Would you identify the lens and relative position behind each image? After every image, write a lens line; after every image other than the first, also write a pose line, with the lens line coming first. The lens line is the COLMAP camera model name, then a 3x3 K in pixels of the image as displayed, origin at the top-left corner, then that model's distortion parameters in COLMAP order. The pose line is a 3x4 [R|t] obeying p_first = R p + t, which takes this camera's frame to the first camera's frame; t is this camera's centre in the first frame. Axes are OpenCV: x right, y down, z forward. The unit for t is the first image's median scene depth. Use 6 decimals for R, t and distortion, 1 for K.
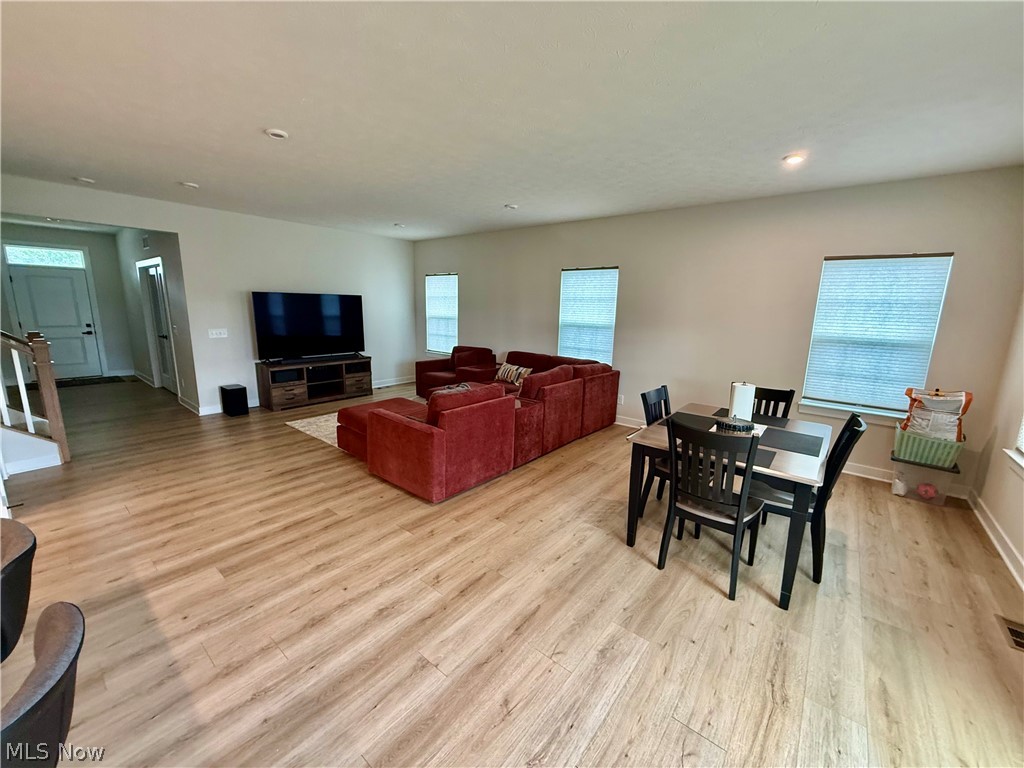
lens RADIAL K [[406.6, 0, 511.6], [0, 406.6, 384.8], [0, 0, 1]] dist [-0.001255, 0.000293]
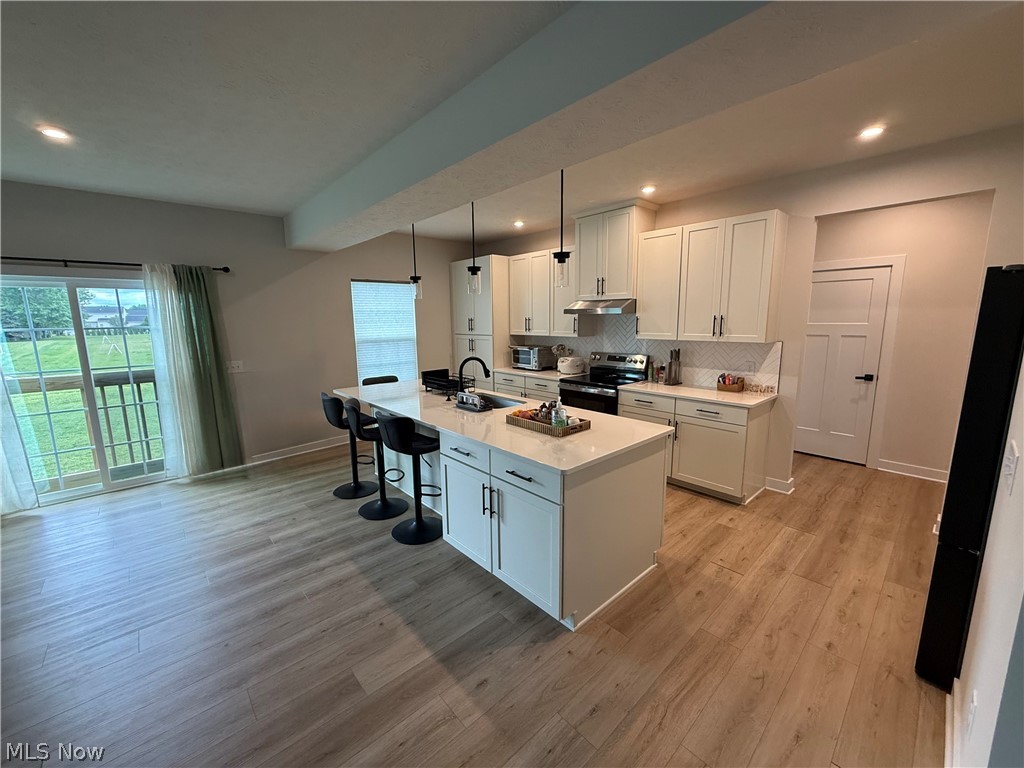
lens RADIAL K [[406.6, 0, 516.1], [0, 406.6, 384.6], [0, 0, 1]] dist [-0.001255, 0.000293]
pose [[-0.989987, -0.032292, 0.137416, -0.696656], [0.017702, 0.937397, 0.347814, -0.206225], [-0.140045, 0.346763, -0.927439, 0.936724]]
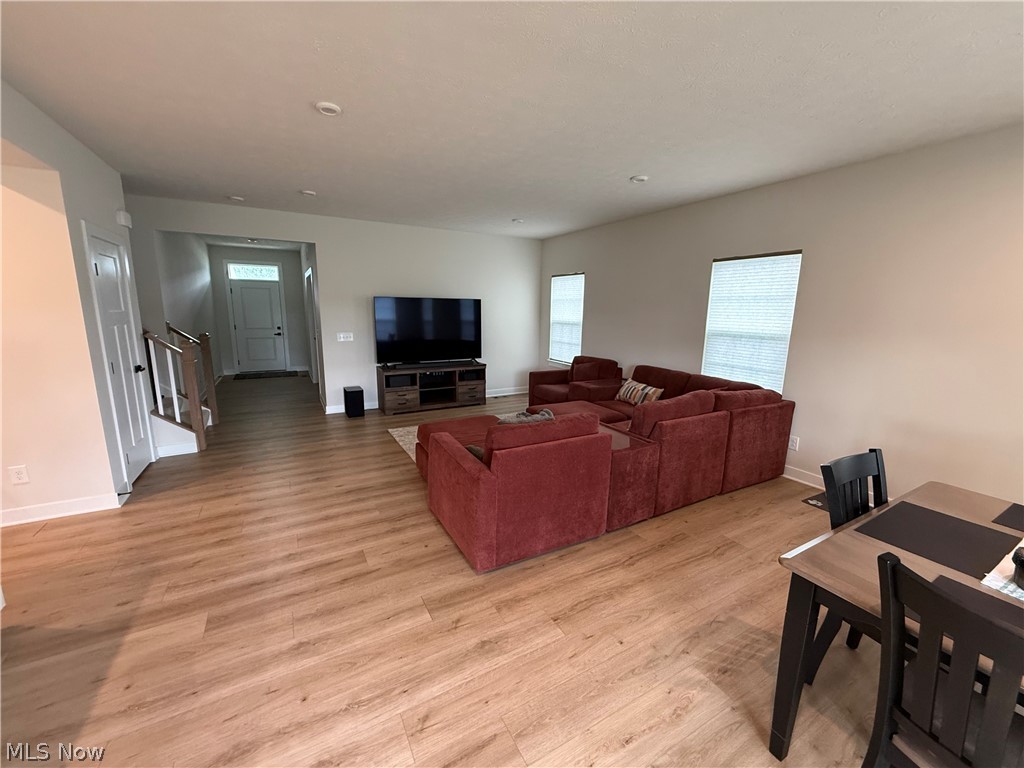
lens RADIAL K [[406.6, 0, 511.9], [0, 406.6, 384.6], [0, 0, 1]] dist [-0.001255, 0.000293]
pose [[0.930741, 0.059452, -0.360813, 0.097270], [-0.063900, 0.997956, -0.000397, -0.047250], [0.360052, 0.023426, 0.932638, 0.271139]]
